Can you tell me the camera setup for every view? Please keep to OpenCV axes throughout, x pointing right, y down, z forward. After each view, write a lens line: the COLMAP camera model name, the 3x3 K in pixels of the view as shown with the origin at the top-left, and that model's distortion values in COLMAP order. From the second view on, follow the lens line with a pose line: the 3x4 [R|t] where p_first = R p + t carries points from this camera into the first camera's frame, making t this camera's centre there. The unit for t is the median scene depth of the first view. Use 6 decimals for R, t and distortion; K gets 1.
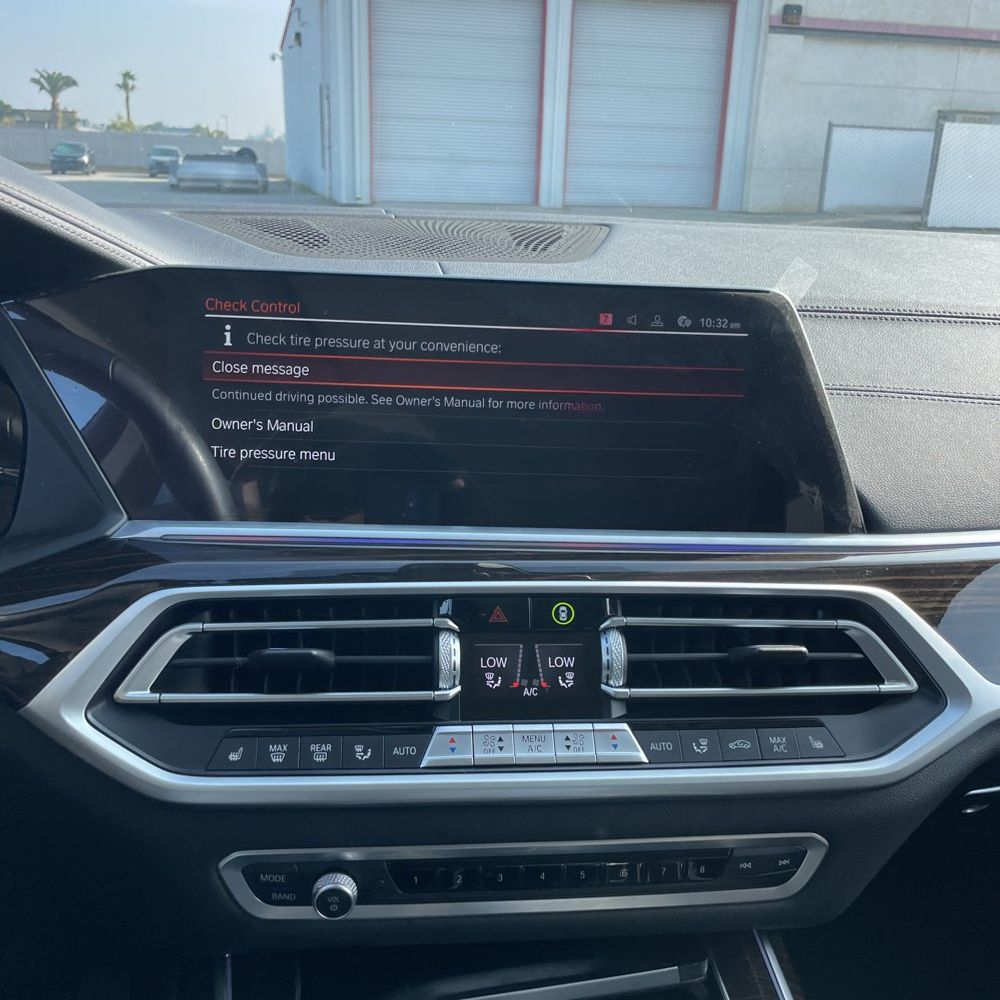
lens RADIAL K [[1037.7, 0, 500.0], [0, 1037.7, 500.0], [0, 0, 1]] dist [-0.073724, -0.120711]
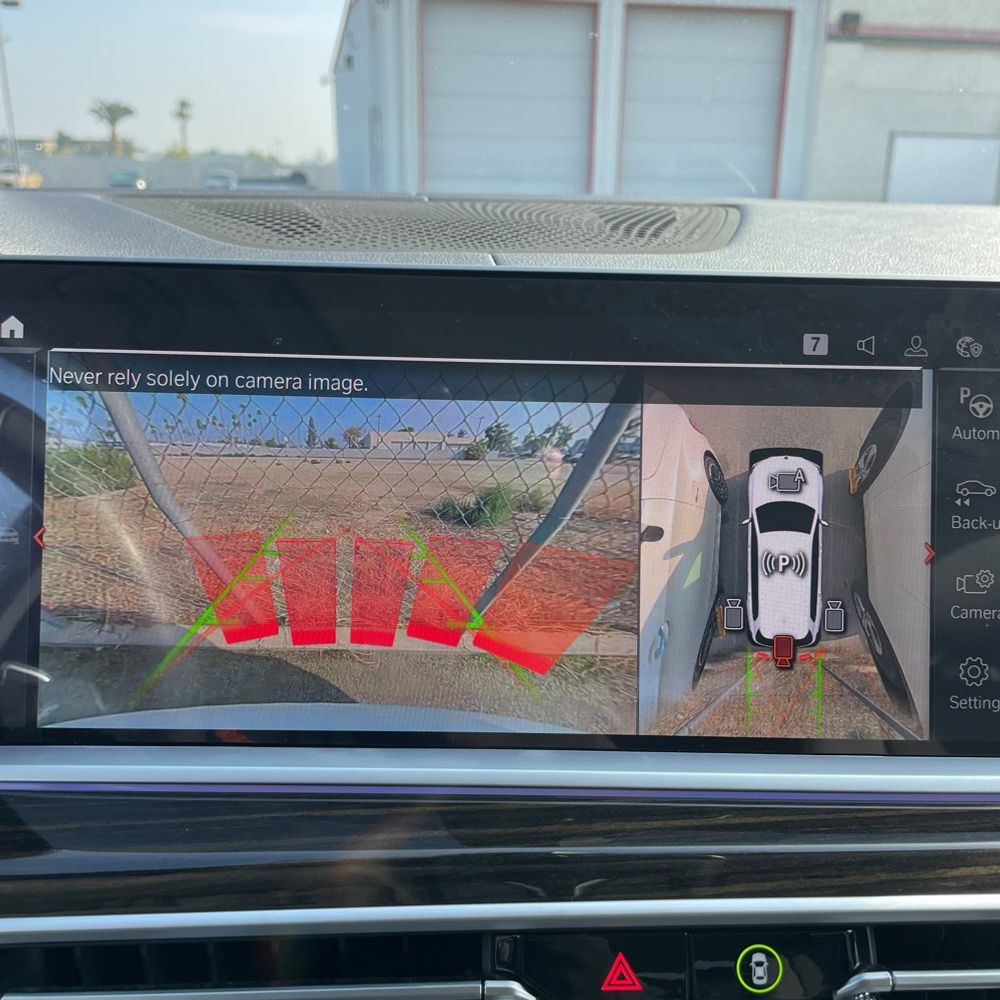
lens RADIAL K [[1027.5, 0, 500.0], [0, 1027.5, 500.0], [0, 0, 1]] dist [0.016629, -0.272714]
pose [[0.998527, -0.008763, -0.053539, -0.019651], [0.007702, 0.999771, -0.019982, -0.061239], [0.053701, 0.019540, 0.998366, 0.334921]]
